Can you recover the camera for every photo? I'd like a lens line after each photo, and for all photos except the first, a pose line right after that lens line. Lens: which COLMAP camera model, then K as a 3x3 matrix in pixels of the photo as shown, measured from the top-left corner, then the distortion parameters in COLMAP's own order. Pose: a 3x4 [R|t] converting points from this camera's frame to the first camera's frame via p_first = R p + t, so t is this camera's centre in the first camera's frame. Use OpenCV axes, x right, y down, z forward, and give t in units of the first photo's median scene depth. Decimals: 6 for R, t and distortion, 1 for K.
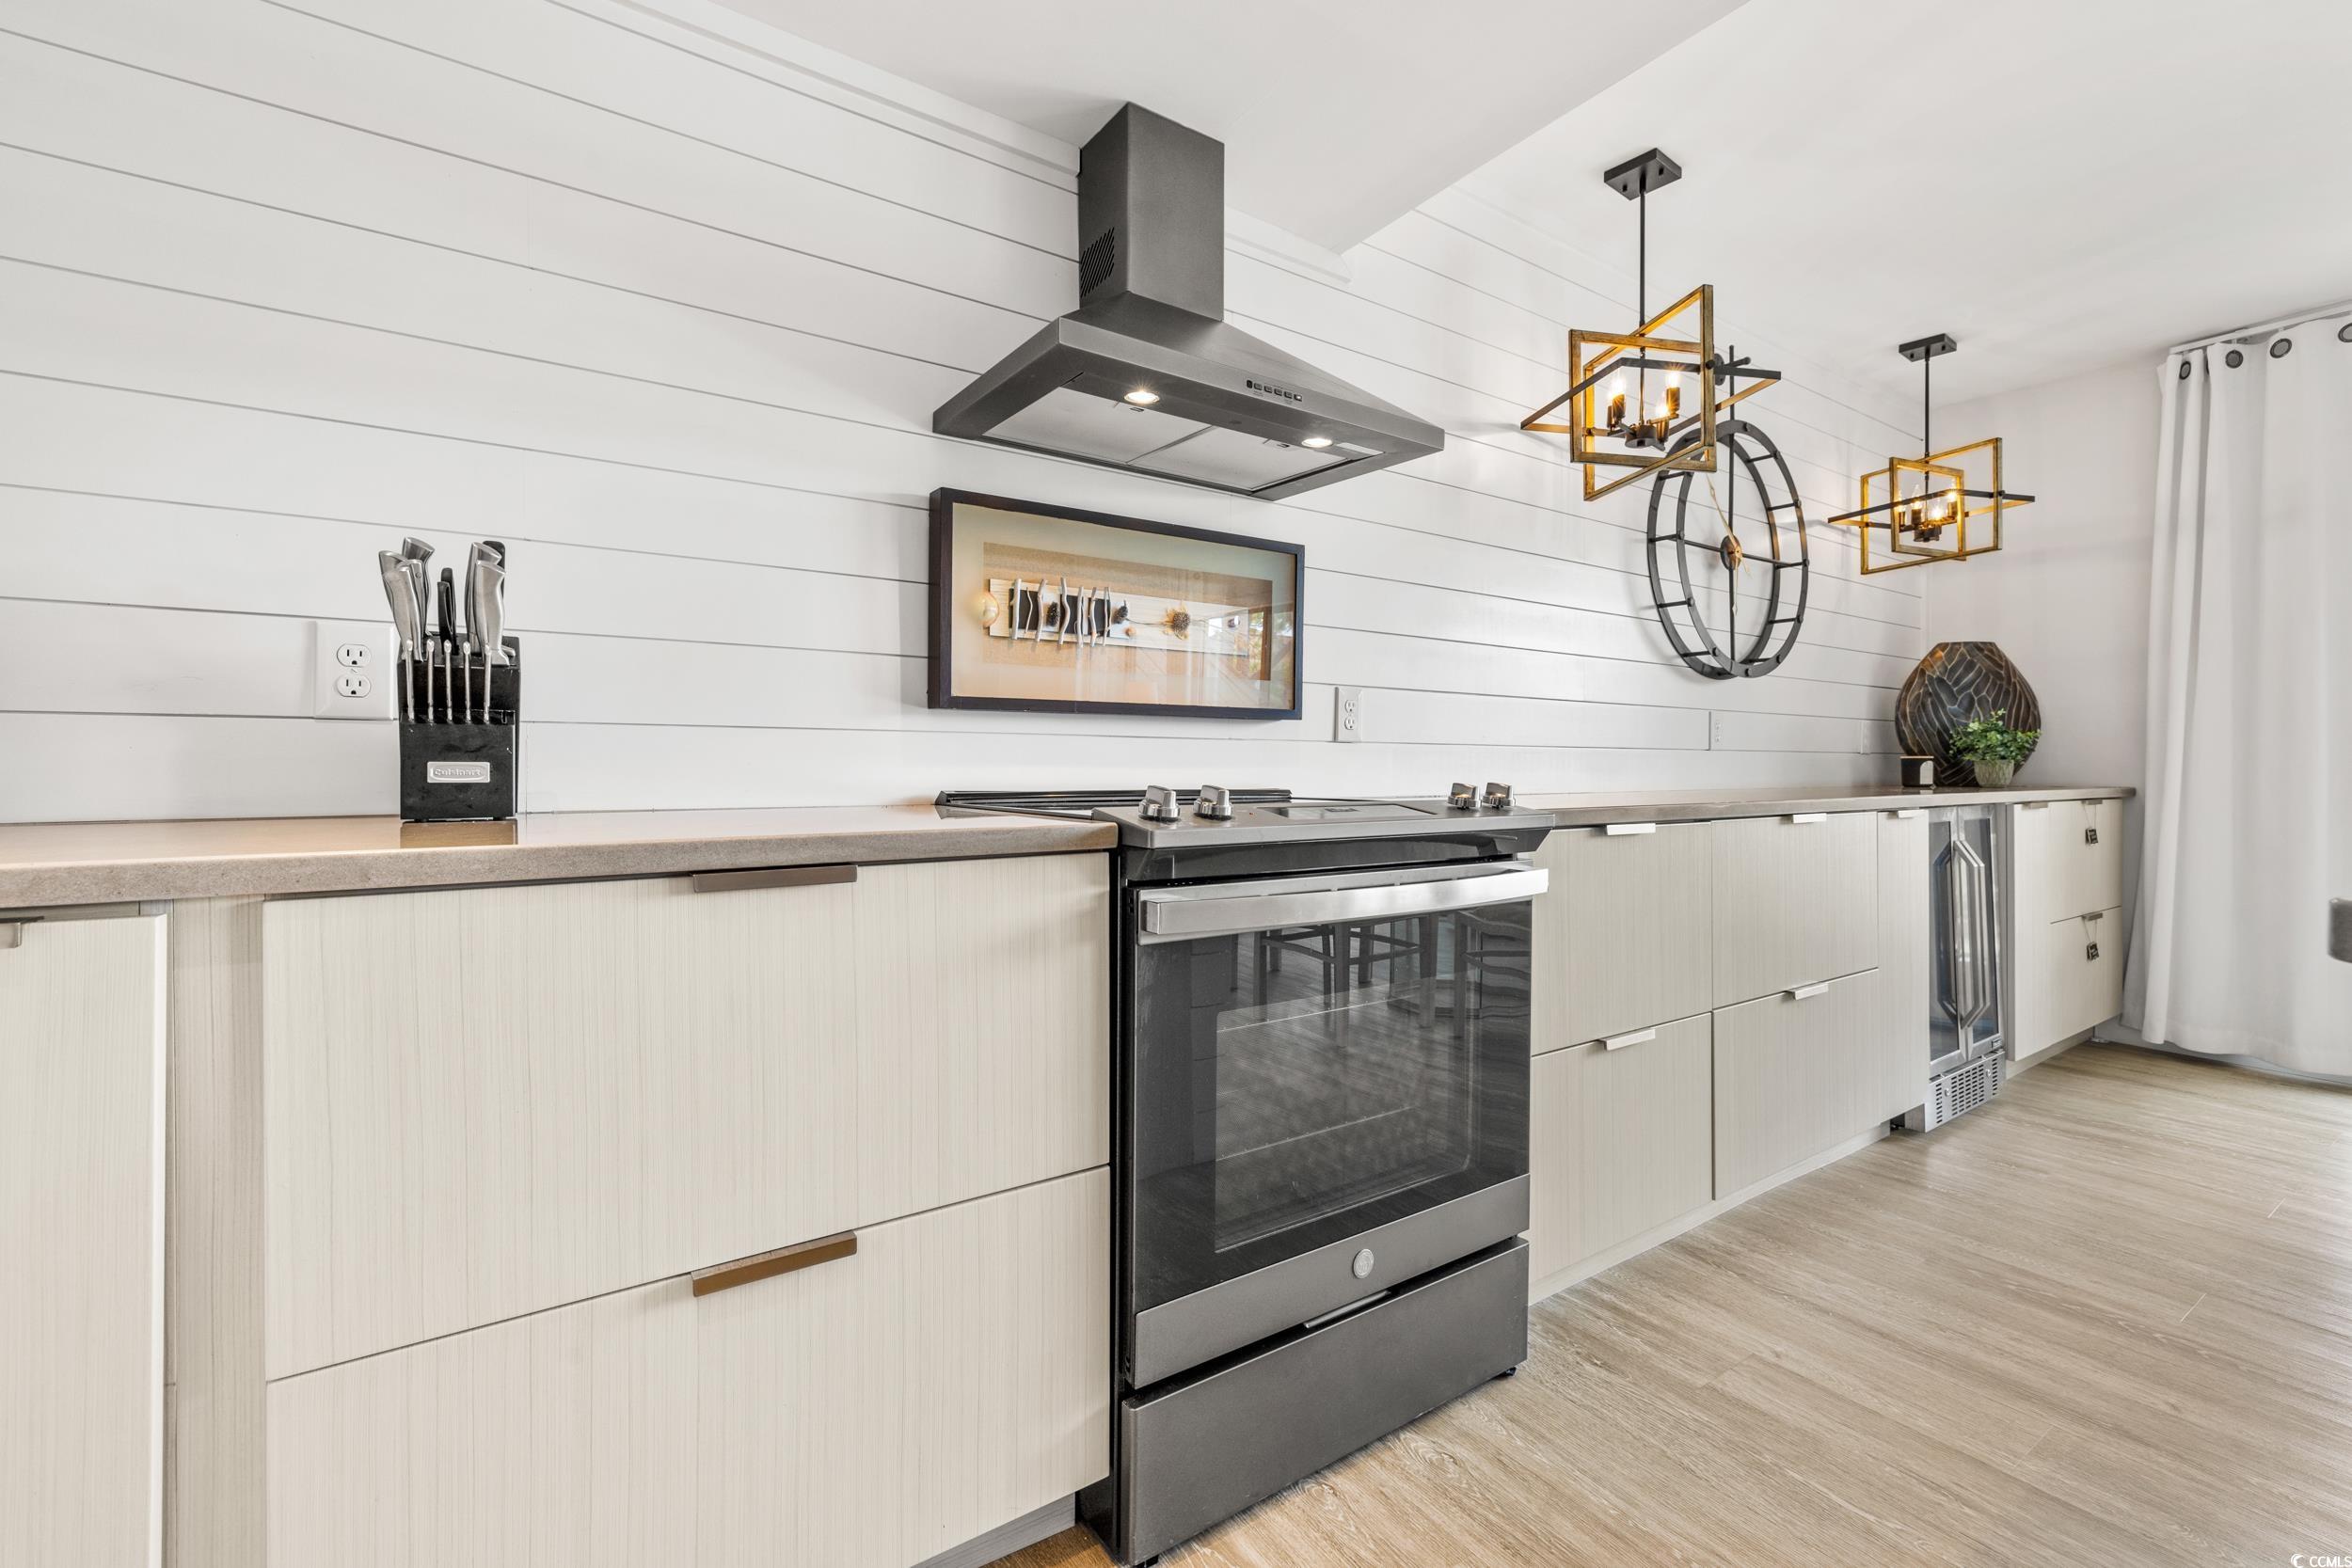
lens RADIAL K [[991.5, 0, 1173.5], [0, 991.5, 758.5], [0, 0, 1]] dist [0.001008, 0.000820]
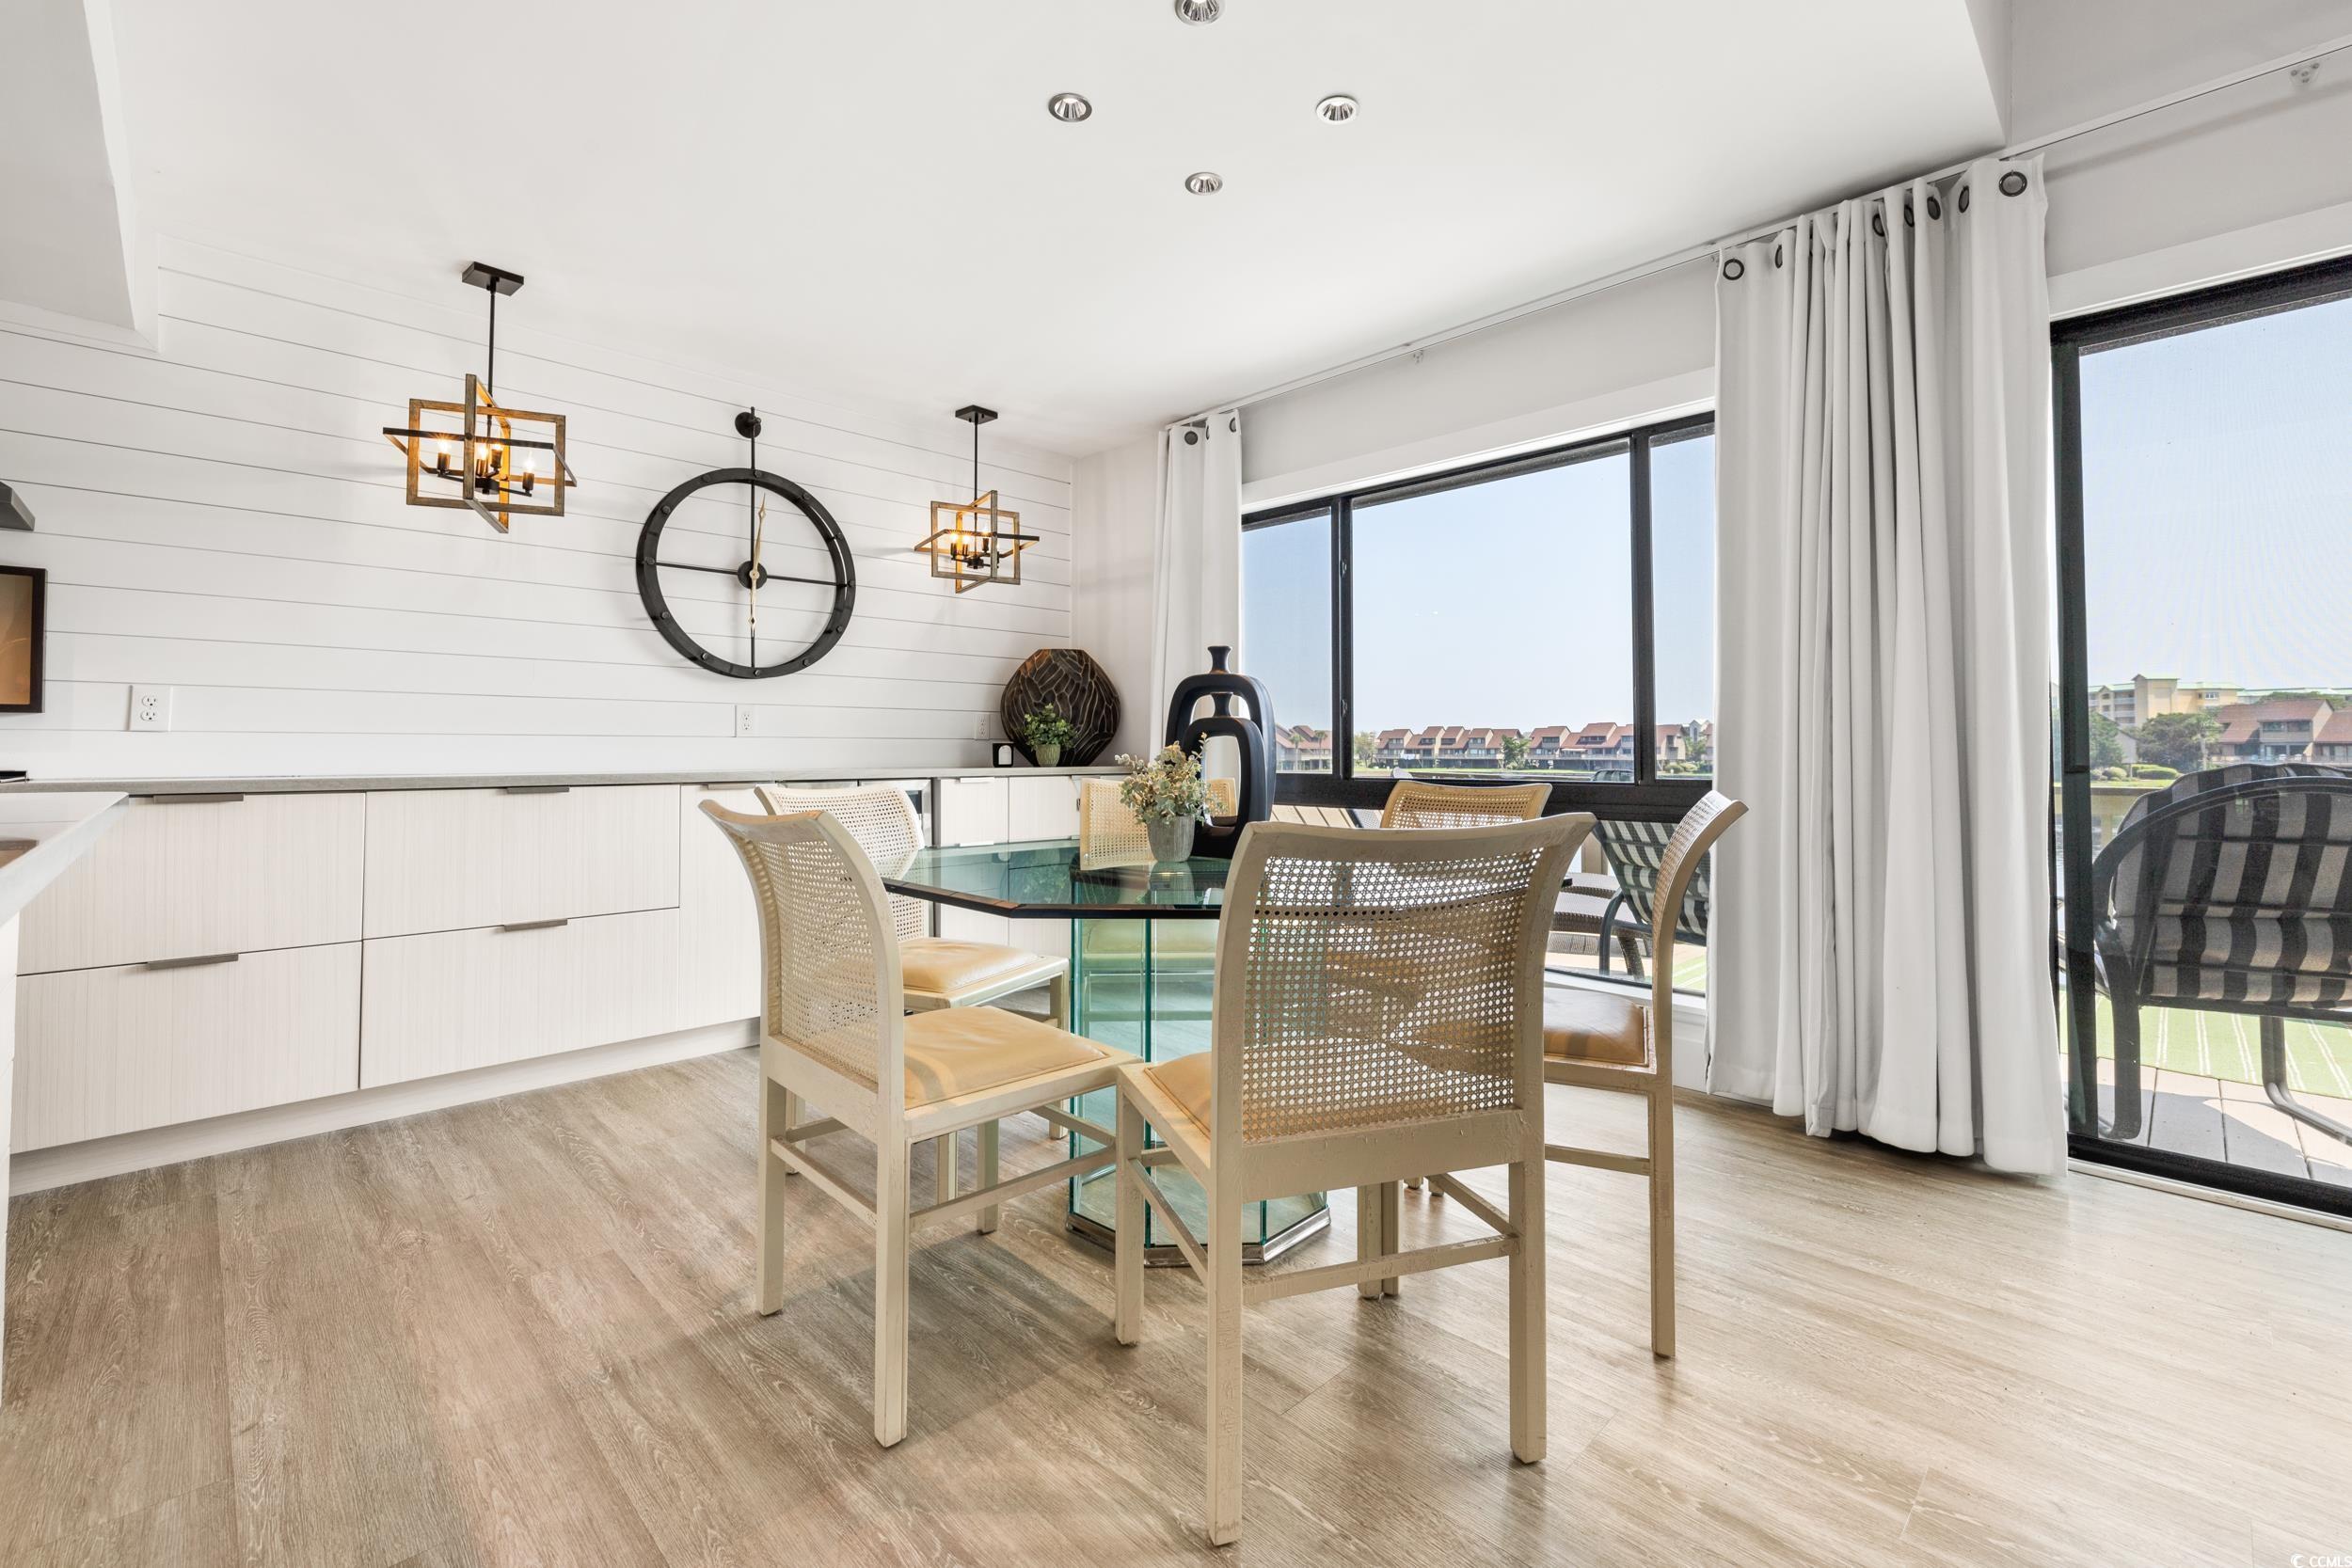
lens RADIAL K [[991.5, 0, 1170.5], [0, 991.5, 723.4], [0, 0, 1]] dist [0.001008, 0.000820]
pose [[0.983859, -0.000659, 0.178945, 1.370190], [0.004874, 0.999721, -0.023113, 0.009416], [-0.178880, 0.023613, 0.983587, -0.470596]]
